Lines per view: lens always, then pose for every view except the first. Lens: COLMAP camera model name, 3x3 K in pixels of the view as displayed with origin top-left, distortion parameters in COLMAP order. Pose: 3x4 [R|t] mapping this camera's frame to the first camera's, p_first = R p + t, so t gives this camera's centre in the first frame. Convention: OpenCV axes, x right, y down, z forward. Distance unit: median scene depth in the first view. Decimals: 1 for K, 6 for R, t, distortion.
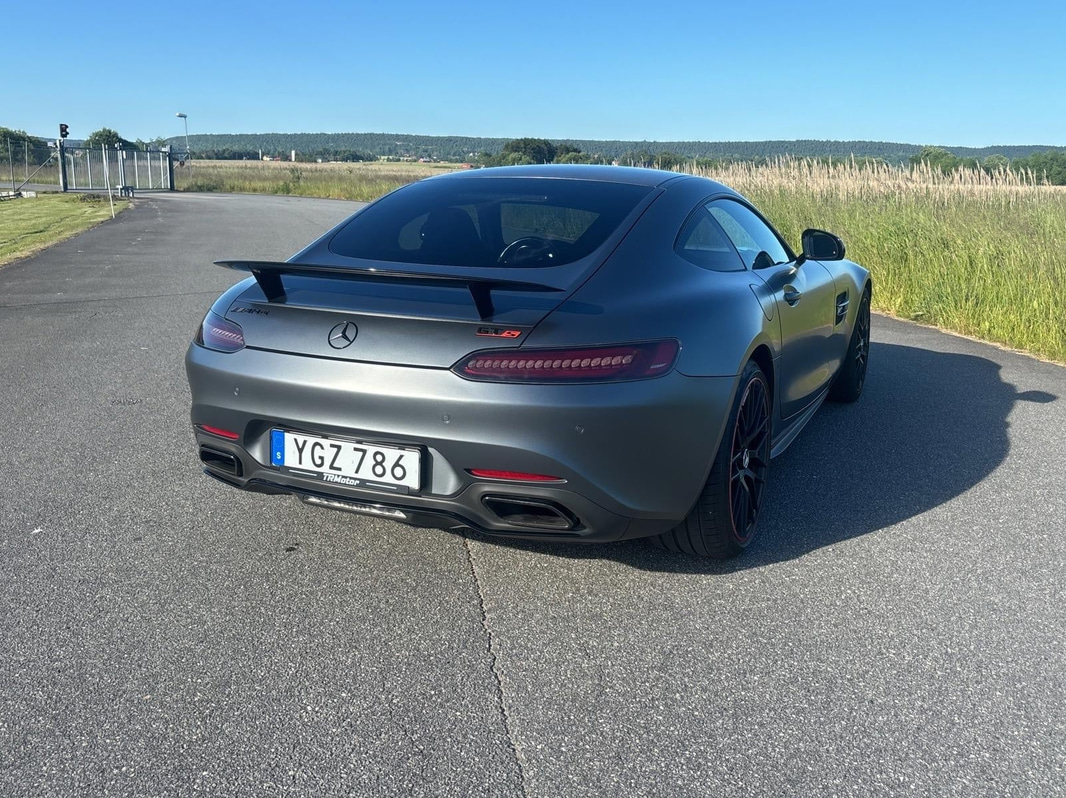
lens RADIAL K [[1029.2, 0, 533.9], [0, 1029.2, 407.0], [0, 0, 1]] dist [0.013603, 0.000000]
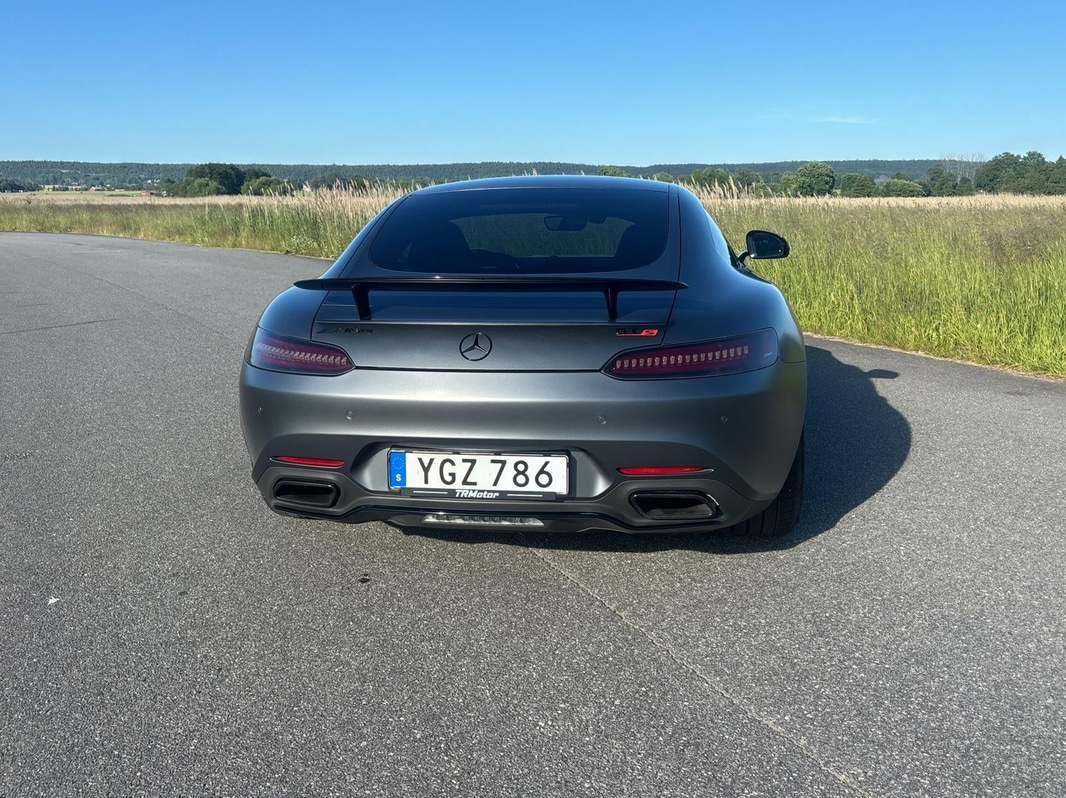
lens RADIAL K [[1029.2, 0, 534.0], [0, 1029.2, 396.6], [0, 0, 1]] dist [0.013603, 0.000000]
pose [[0.954622, -0.081167, 0.286546, -0.398066], [0.090009, 0.995782, -0.017800, 0.000580], [-0.283892, 0.042784, 0.957901, 0.046076]]
